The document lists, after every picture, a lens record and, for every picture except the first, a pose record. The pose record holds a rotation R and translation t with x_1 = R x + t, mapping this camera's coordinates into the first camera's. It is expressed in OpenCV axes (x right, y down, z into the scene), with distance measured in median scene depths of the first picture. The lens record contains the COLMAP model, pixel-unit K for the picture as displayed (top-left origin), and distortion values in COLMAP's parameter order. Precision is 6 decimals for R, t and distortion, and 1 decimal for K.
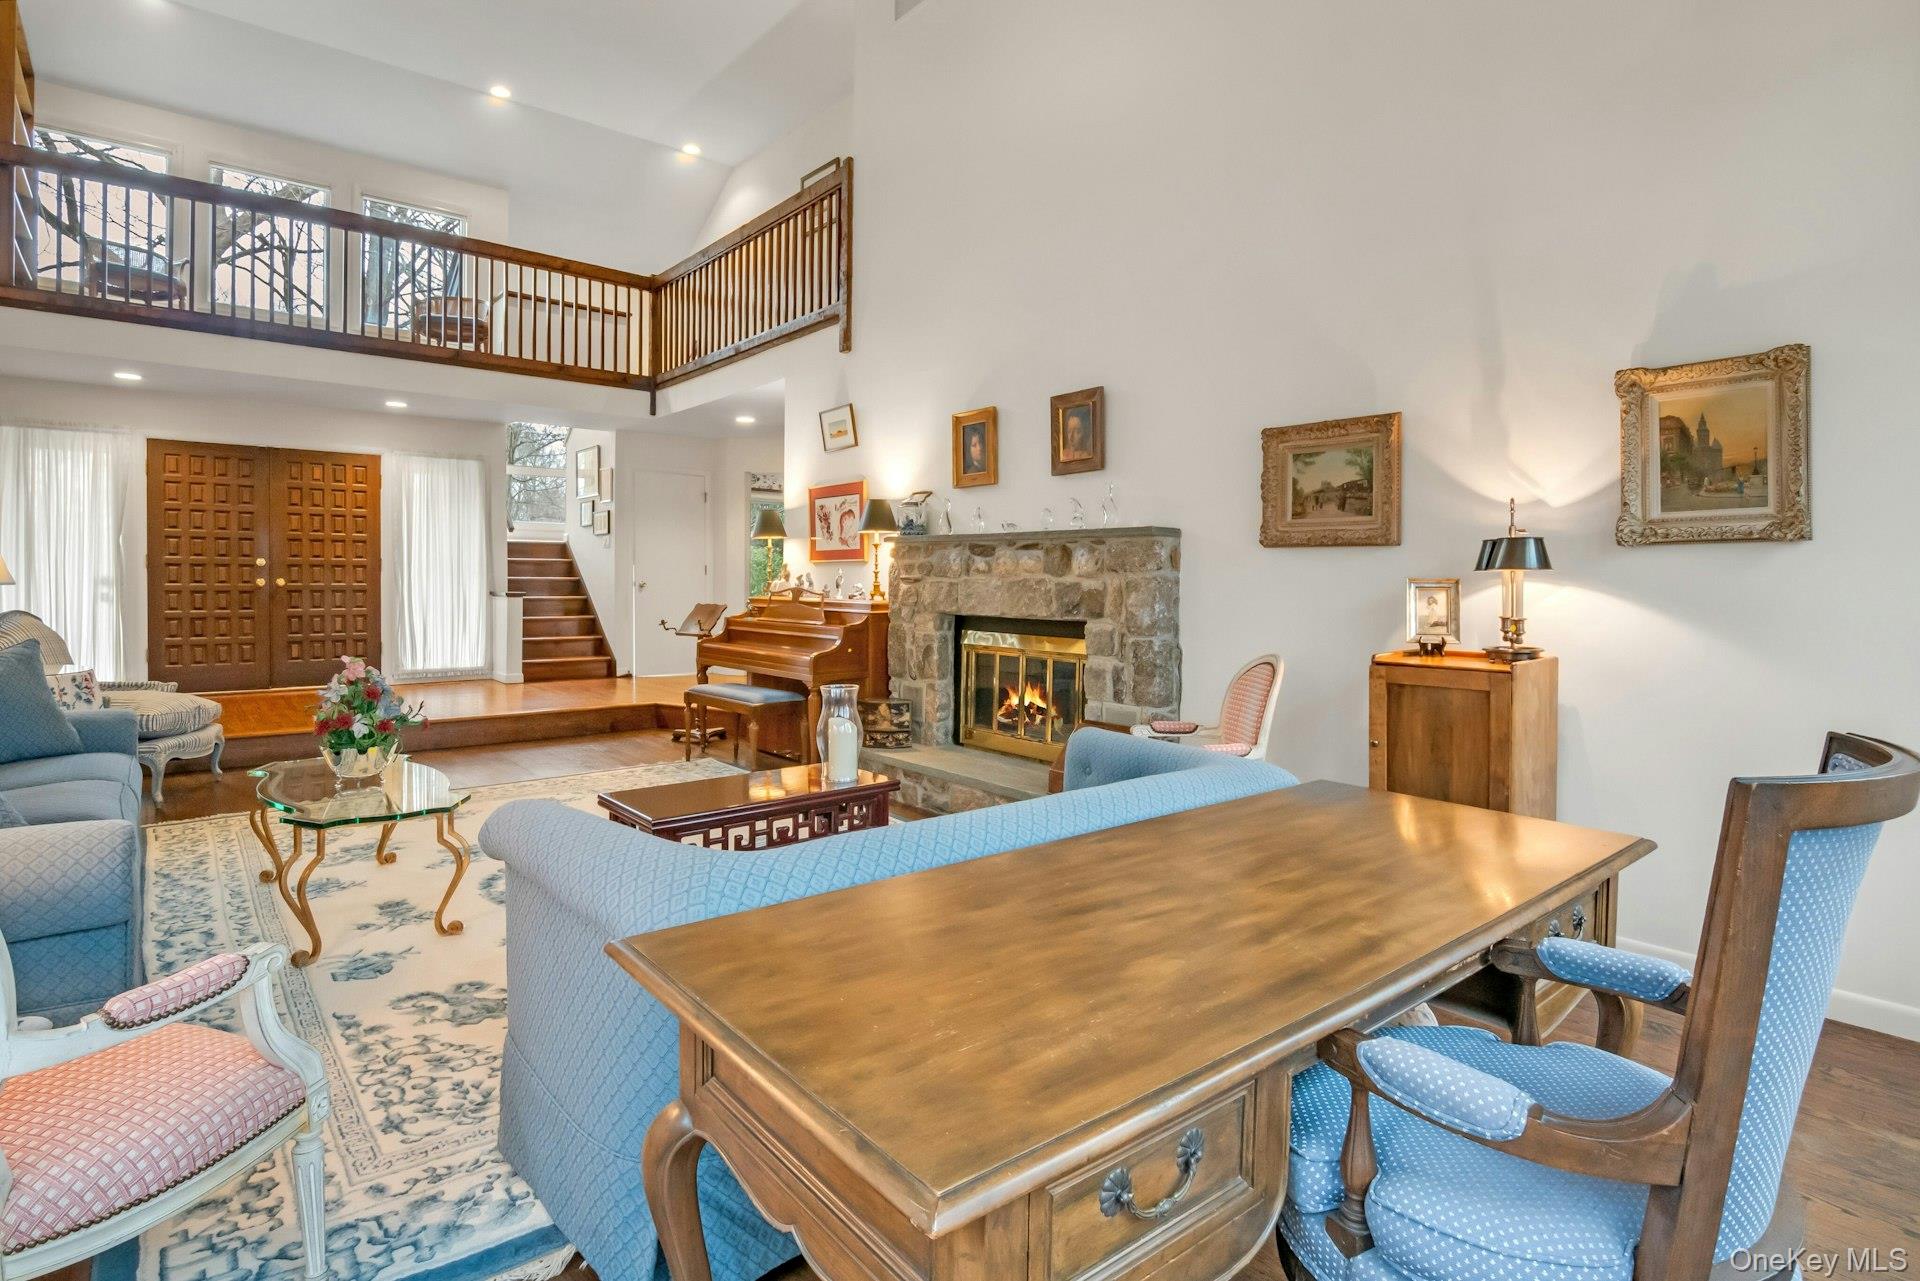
lens RADIAL K [[956.4, 0, 890.5], [0, 956.4, 577.2], [0, 0, 1]] dist [-0.007389, -0.006269]
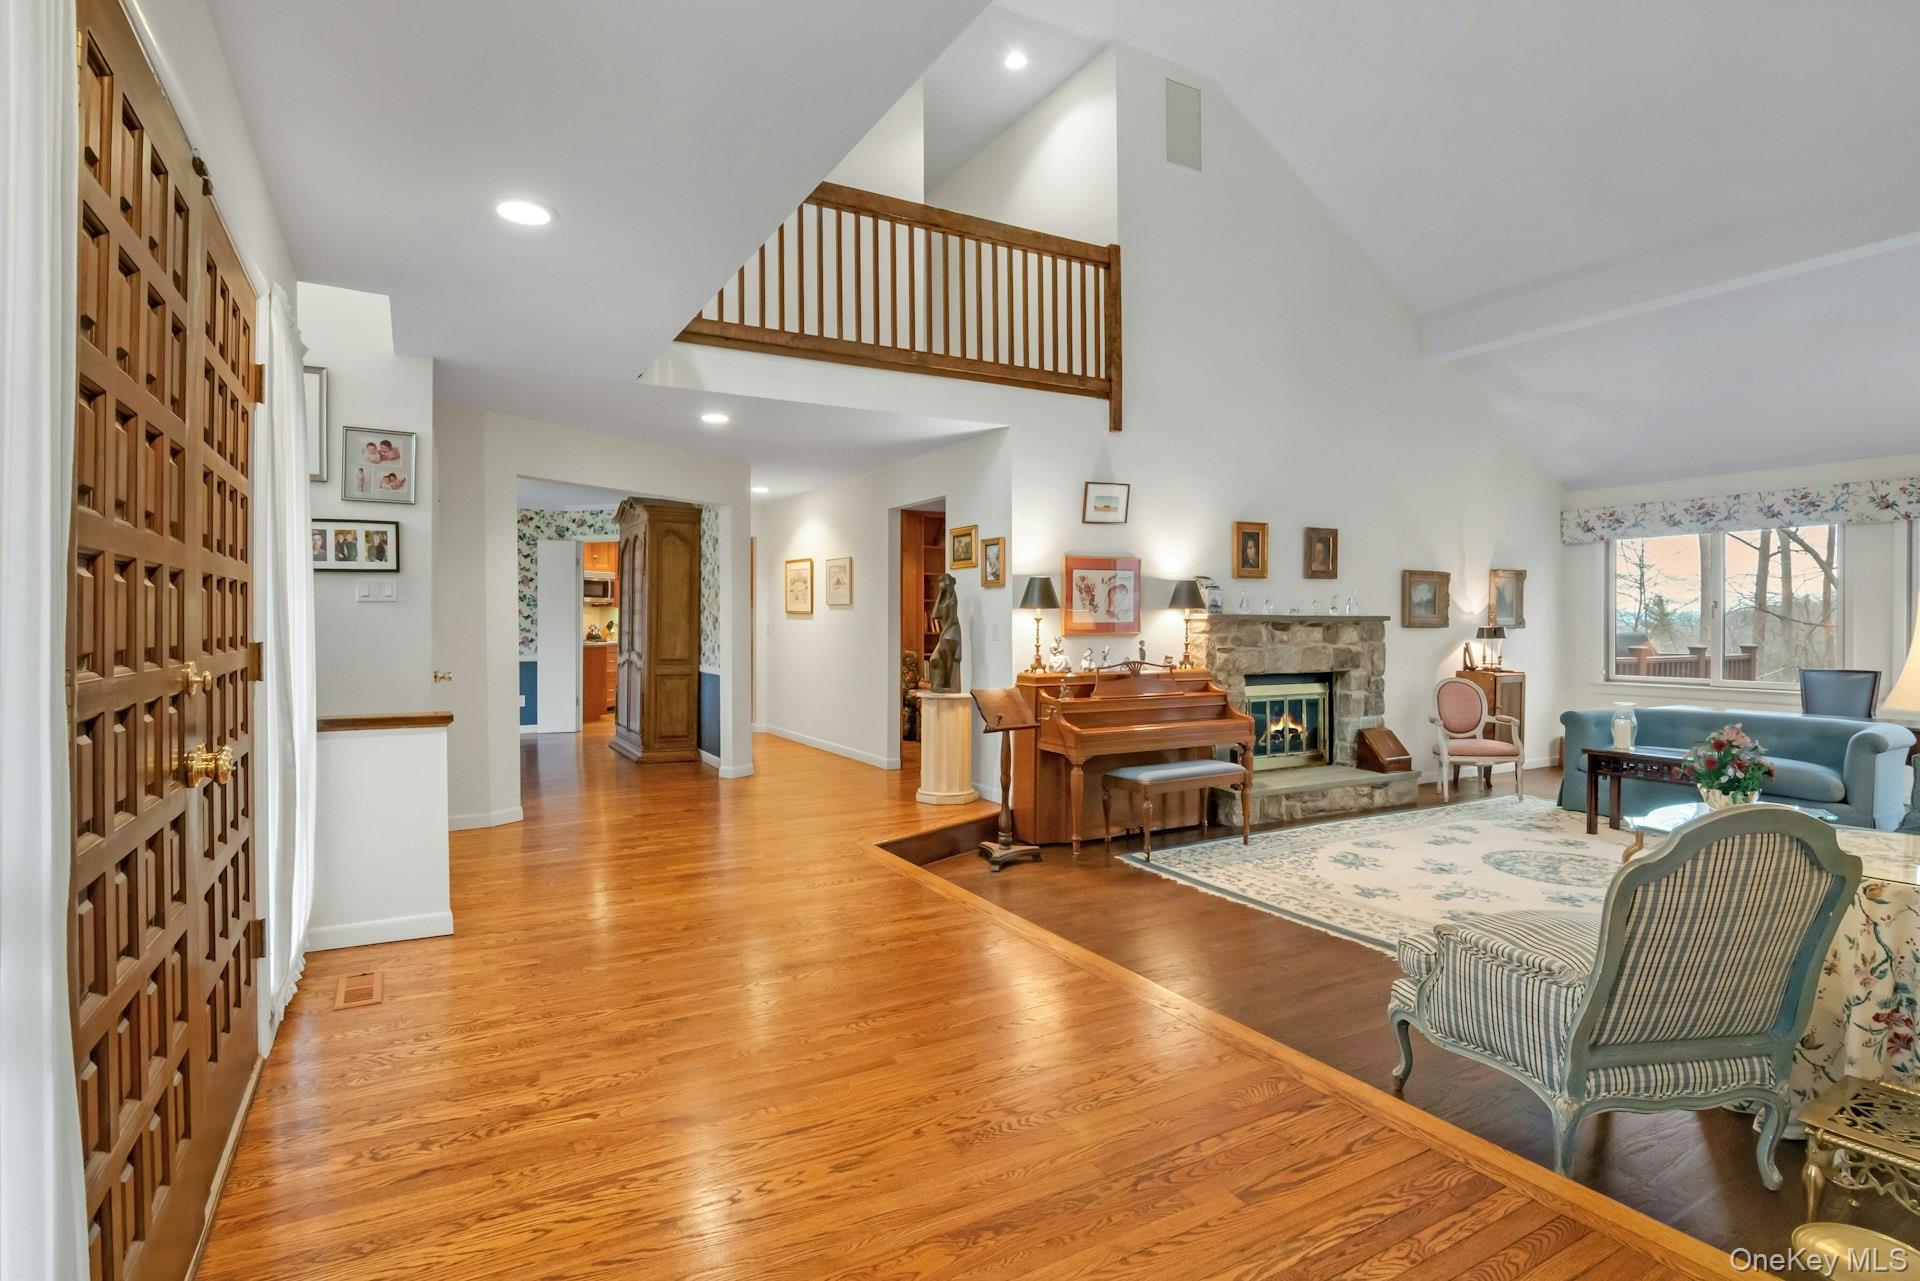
lens RADIAL K [[956.4, 0, 943.3], [0, 956.4, 629.8], [0, 0, 1]] dist [-0.007389, -0.006269]
pose [[0.141909, -0.017315, 0.989728, -1.337018], [0.000926, 0.999849, 0.017359, -0.047755], [-0.989879, -0.001547, 0.141904, 1.268822]]
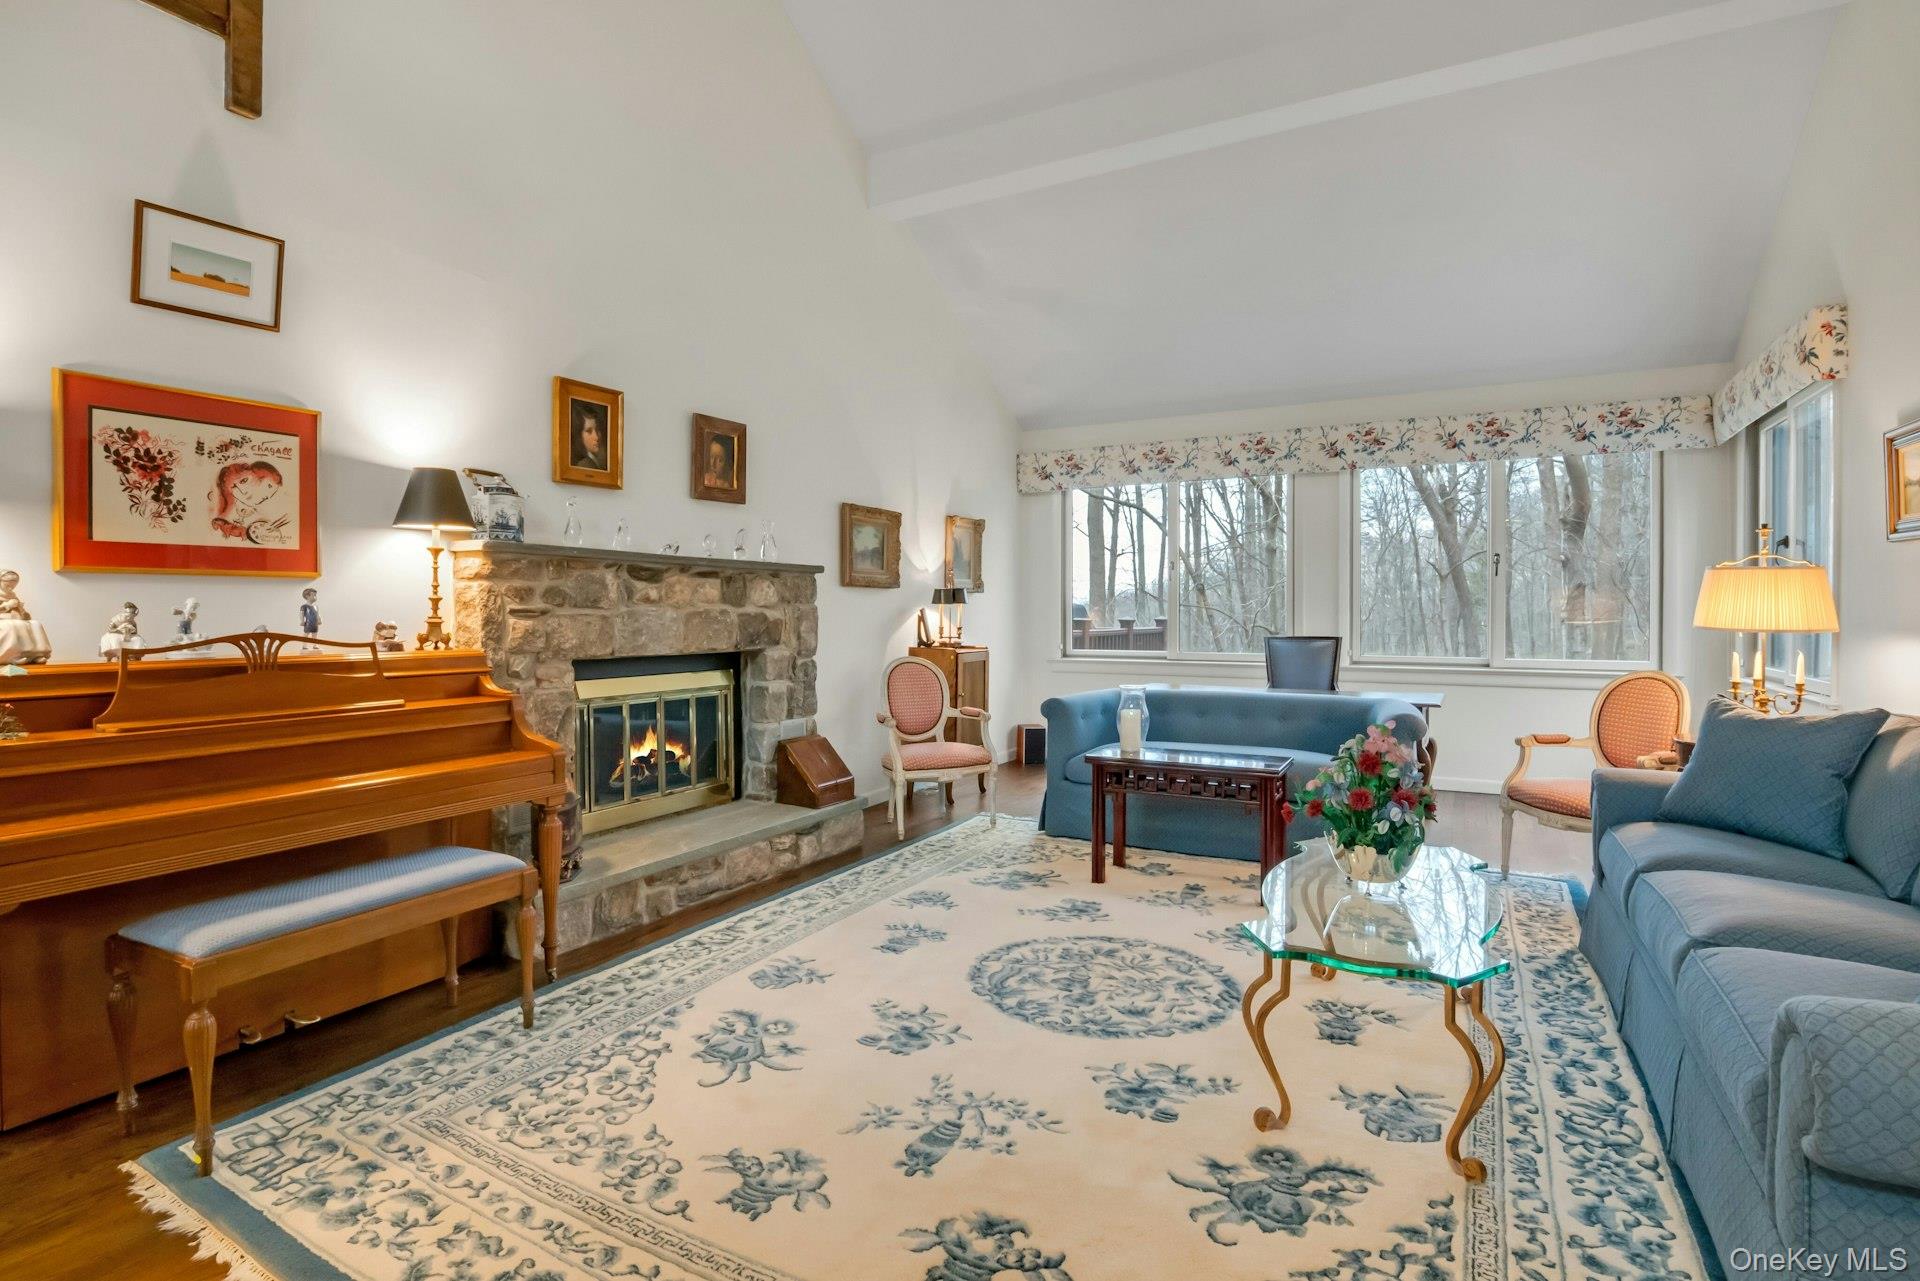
lens RADIAL K [[956.4, 0, 953.6], [0, 956.4, 620.1], [0, 0, 1]] dist [-0.007389, -0.006269]
pose [[-0.403982, -0.017497, 0.914600, -0.728416], [-0.004387, 0.999843, 0.017190, -0.004651], [-0.914756, 0.002932, -0.403995, 1.068848]]
